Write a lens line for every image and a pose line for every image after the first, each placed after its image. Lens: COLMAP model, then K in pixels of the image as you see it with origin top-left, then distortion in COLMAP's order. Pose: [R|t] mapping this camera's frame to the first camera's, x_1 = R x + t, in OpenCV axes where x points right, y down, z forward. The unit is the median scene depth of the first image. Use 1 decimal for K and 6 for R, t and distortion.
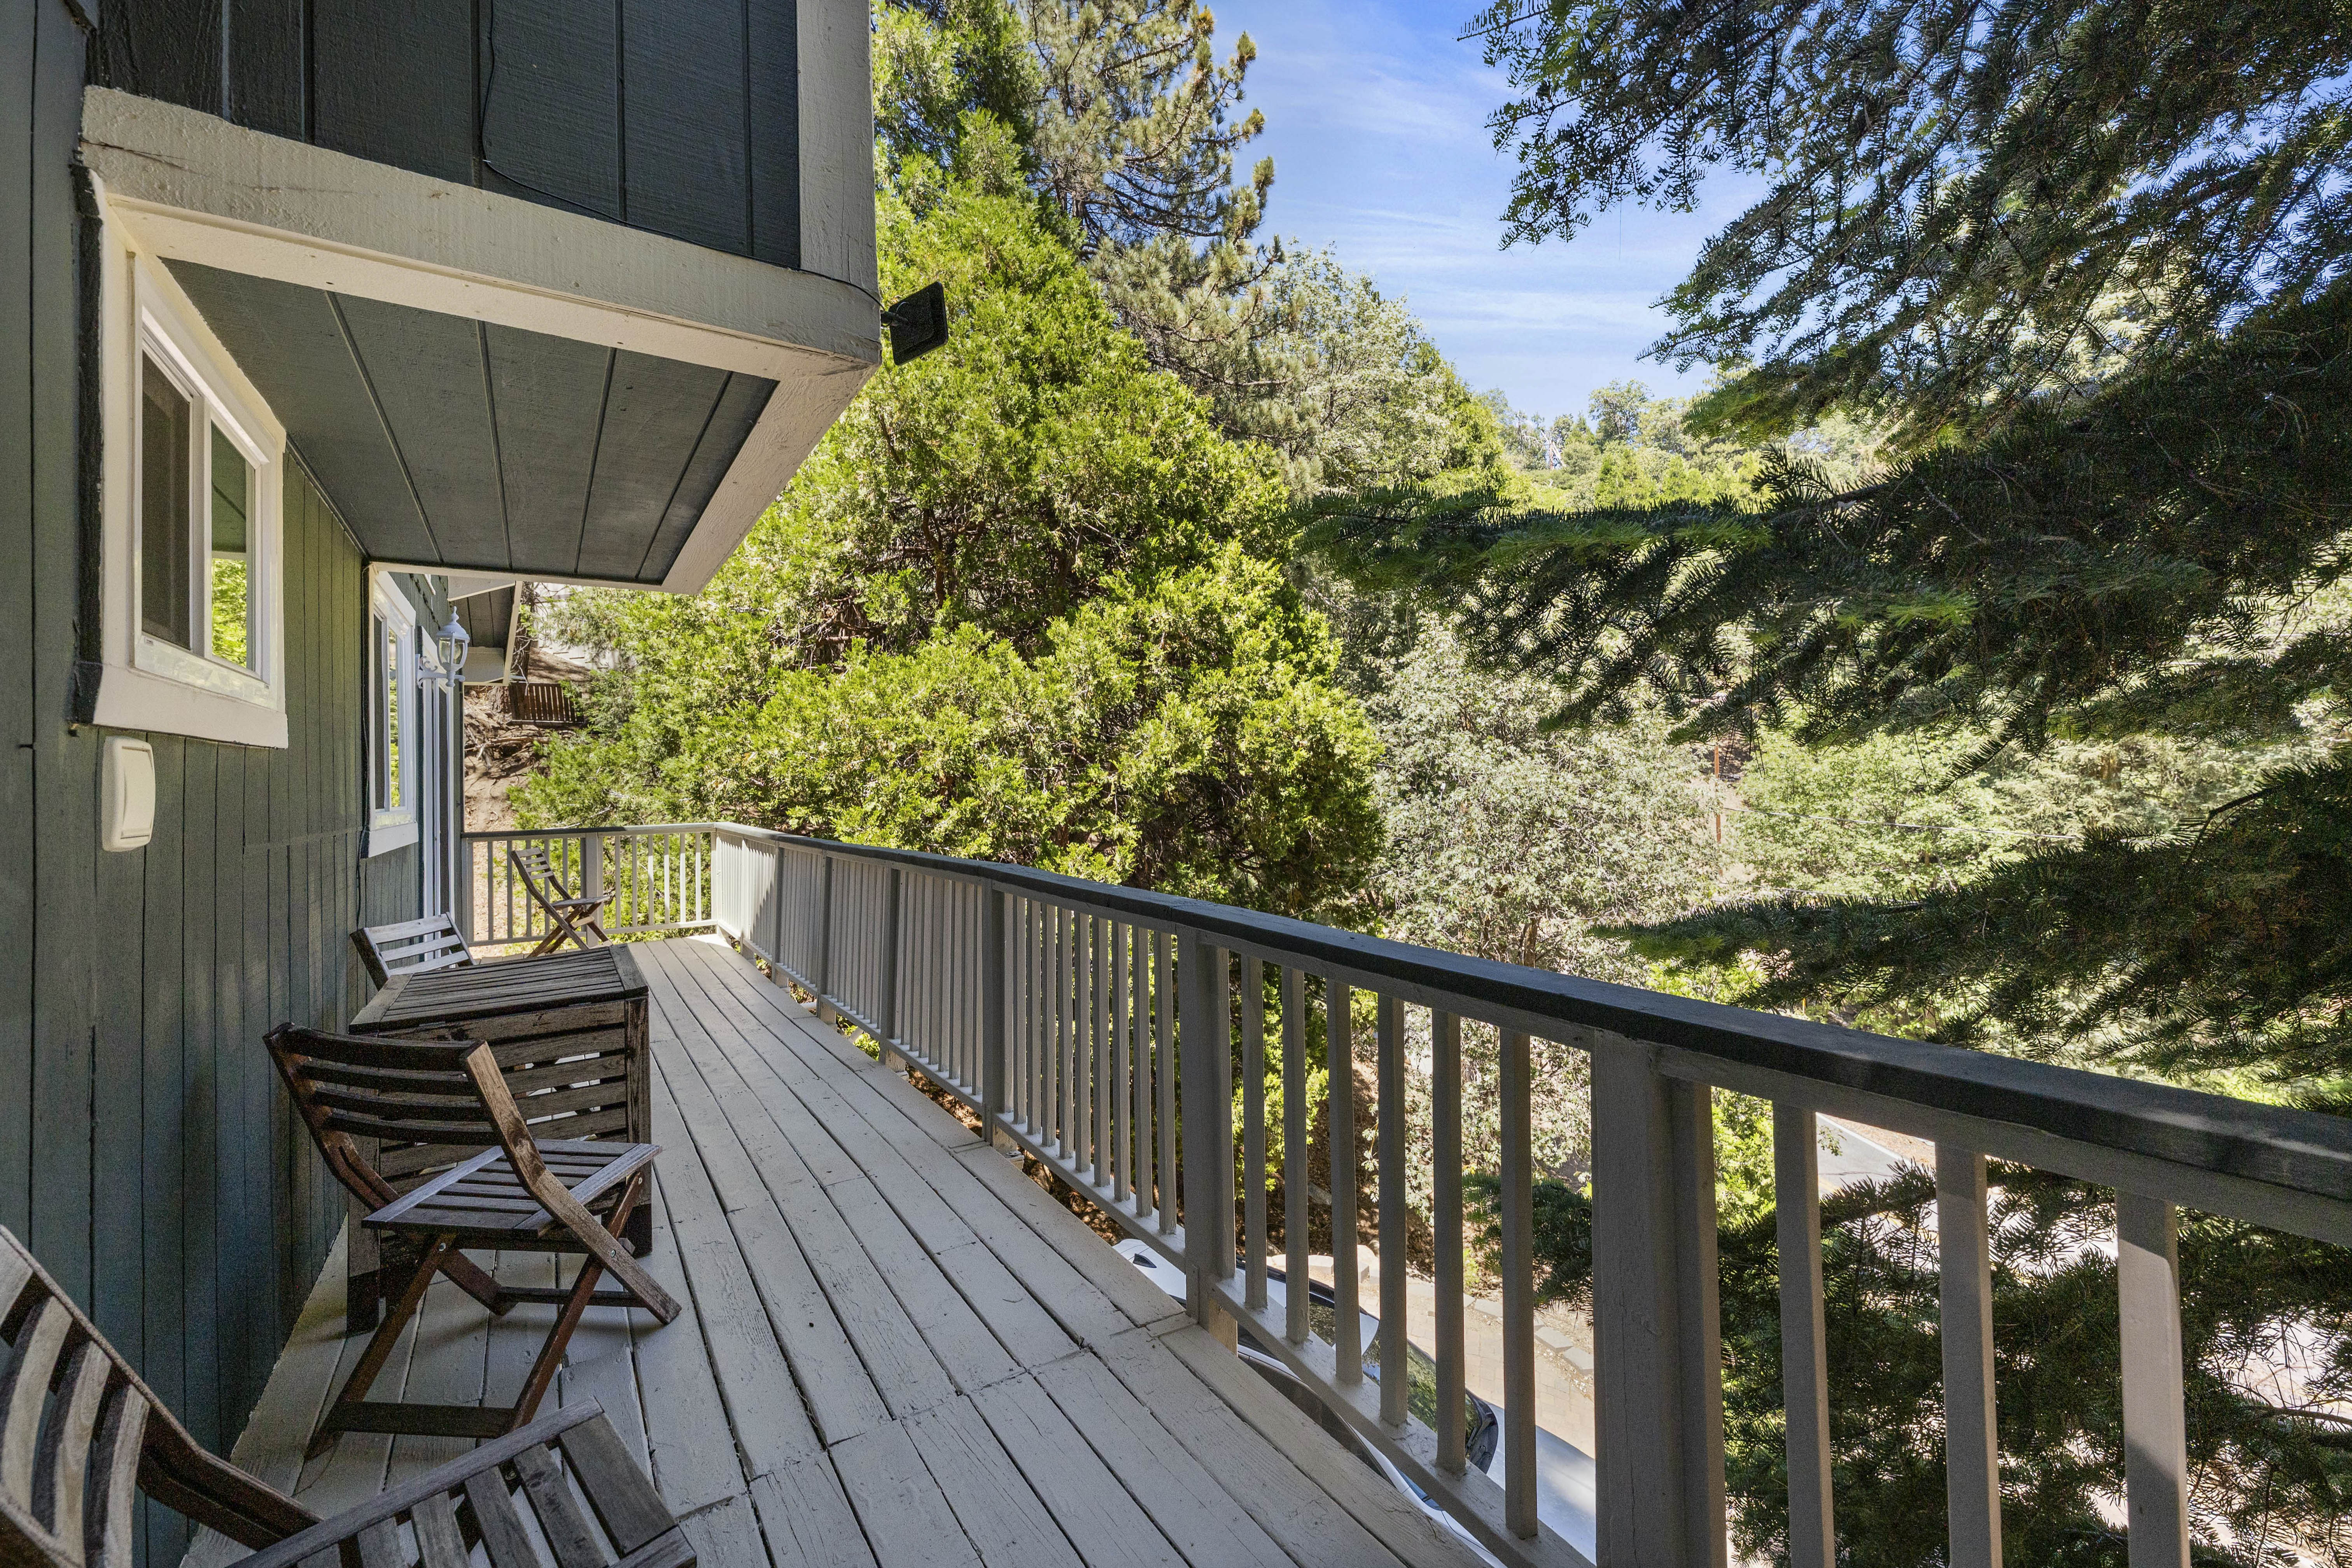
lens RADIAL K [[959.5, 0, 1166.8], [0, 959.5, 761.9], [0, 0, 1]] dist [0.015849, 0.000137]
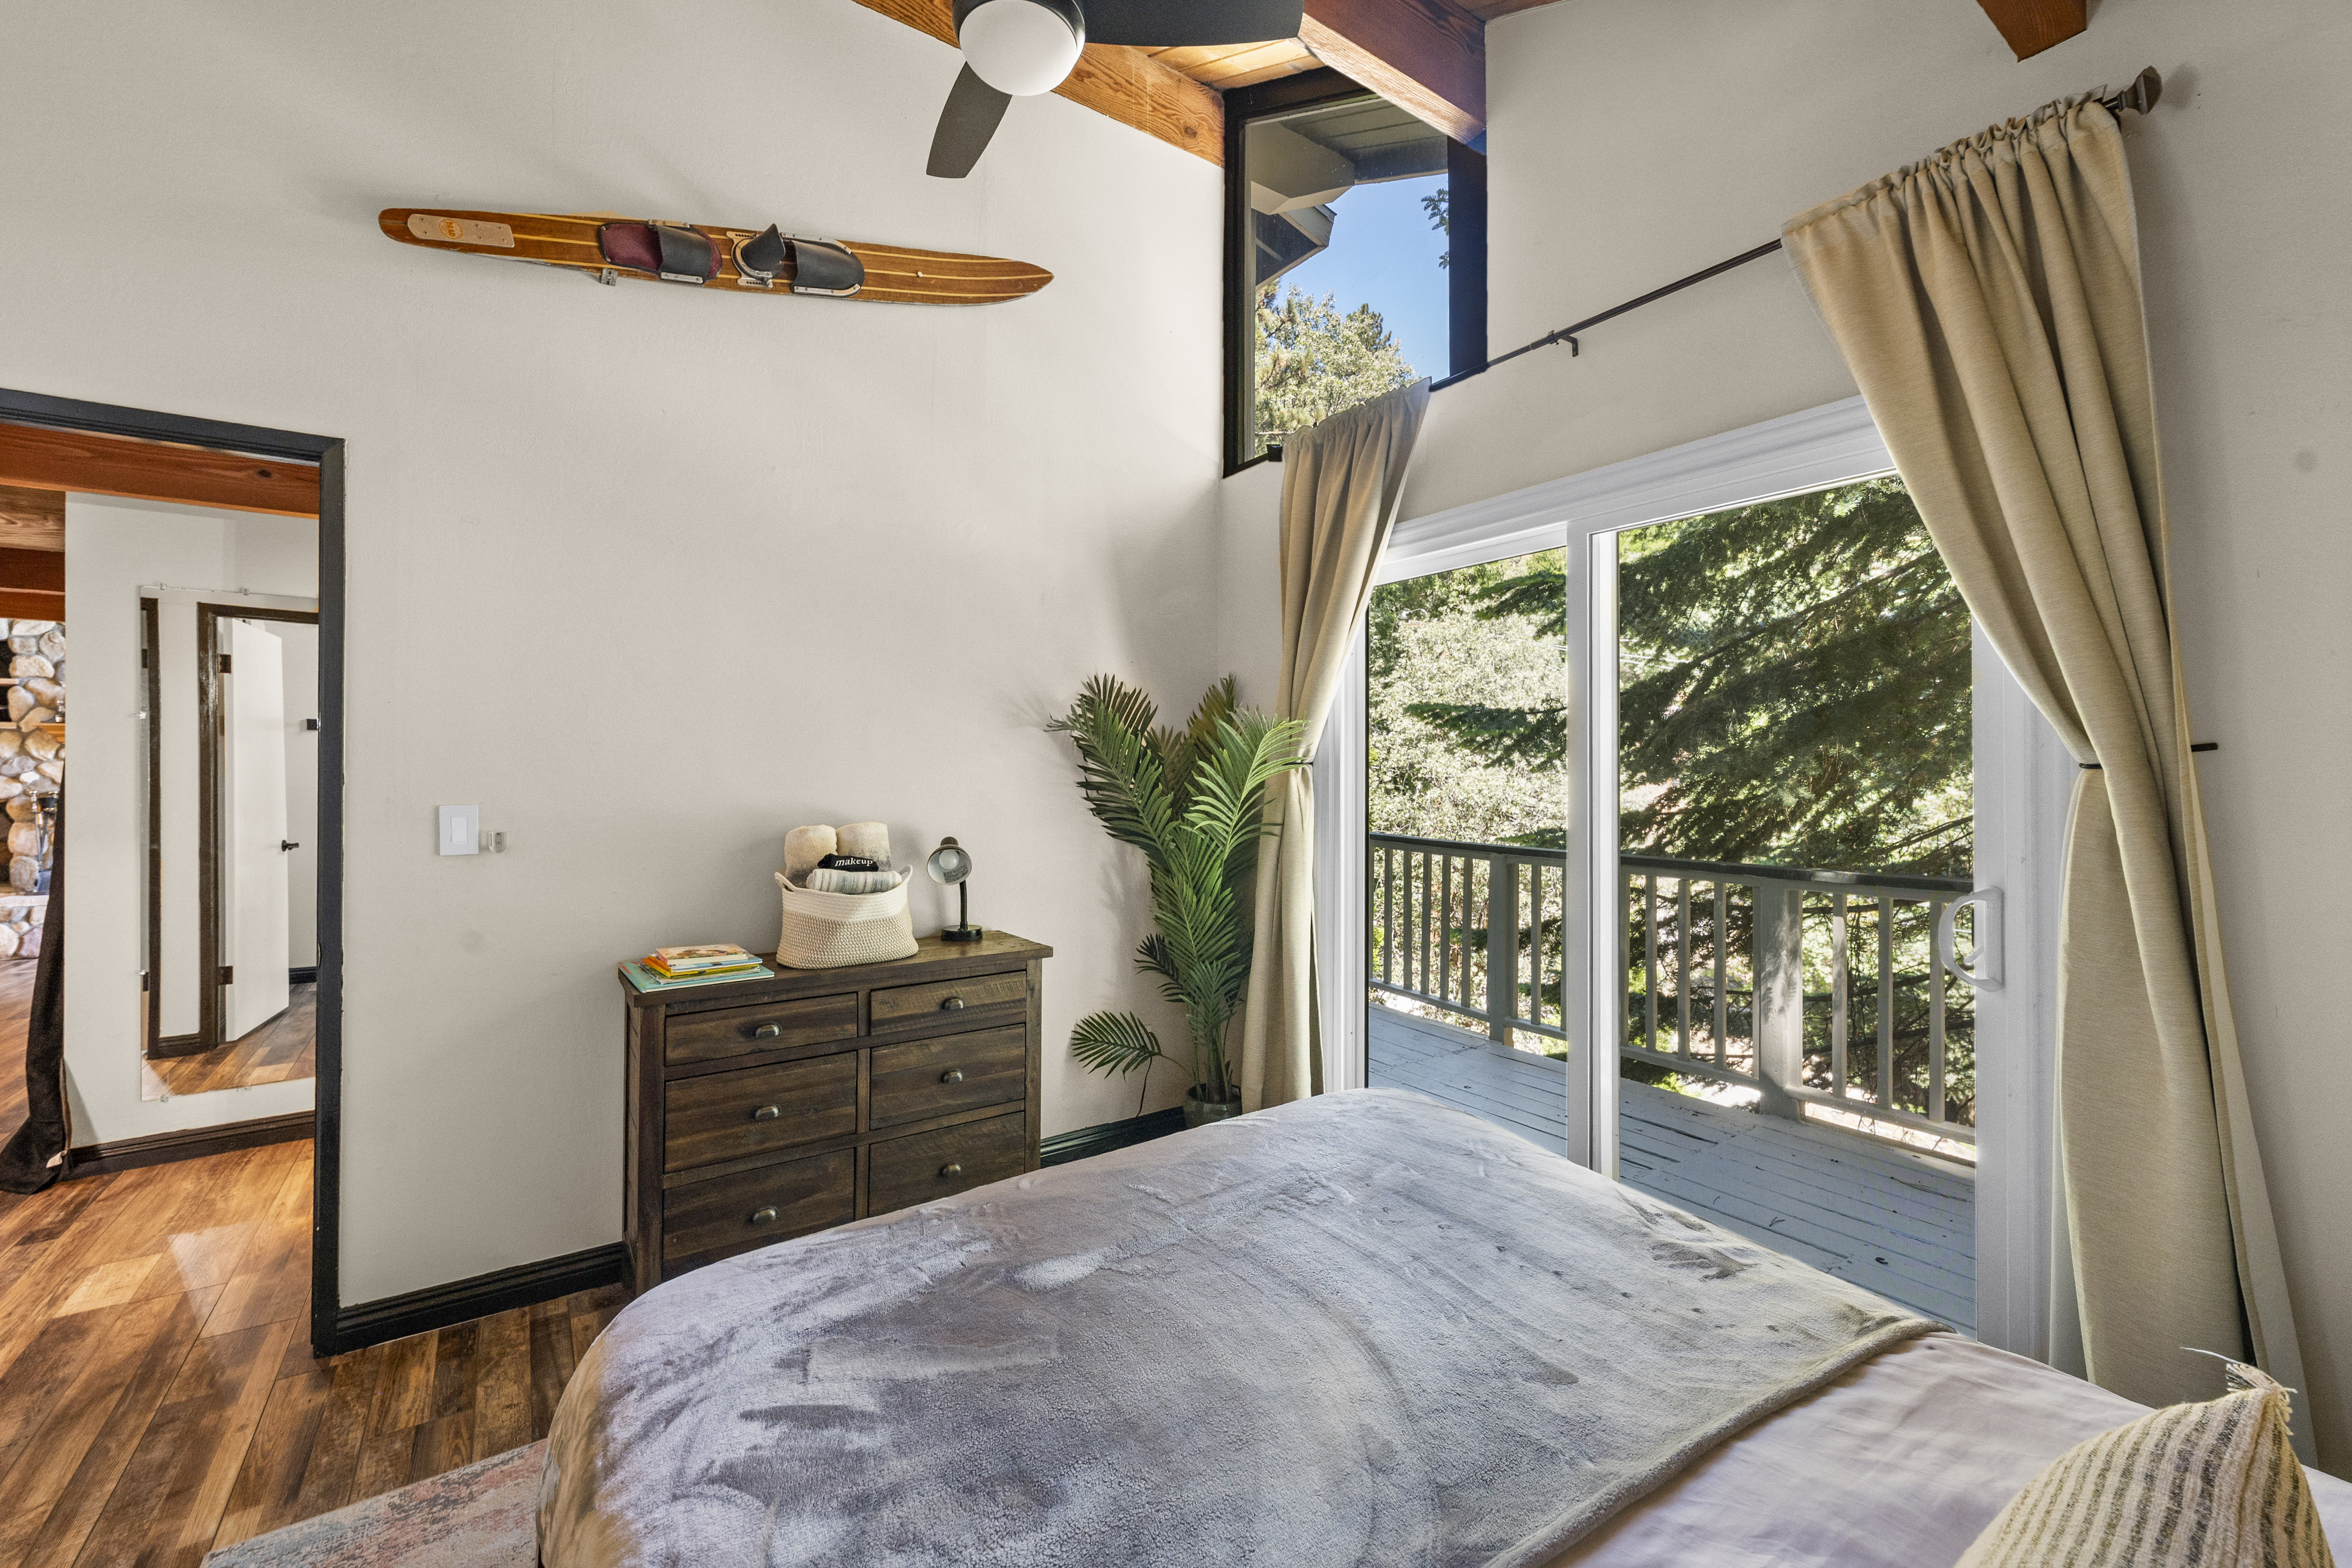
lens RADIAL K [[933.9, 0, 1177.9], [0, 933.9, 774.5], [0, 0, 1]] dist [-0.001573, -0.000528]
pose [[0.999031, 0.028456, 0.033588, -0.068185], [-0.029143, 0.999372, 0.020143, -0.004730], [-0.032993, -0.021102, 0.999233, -0.194758]]
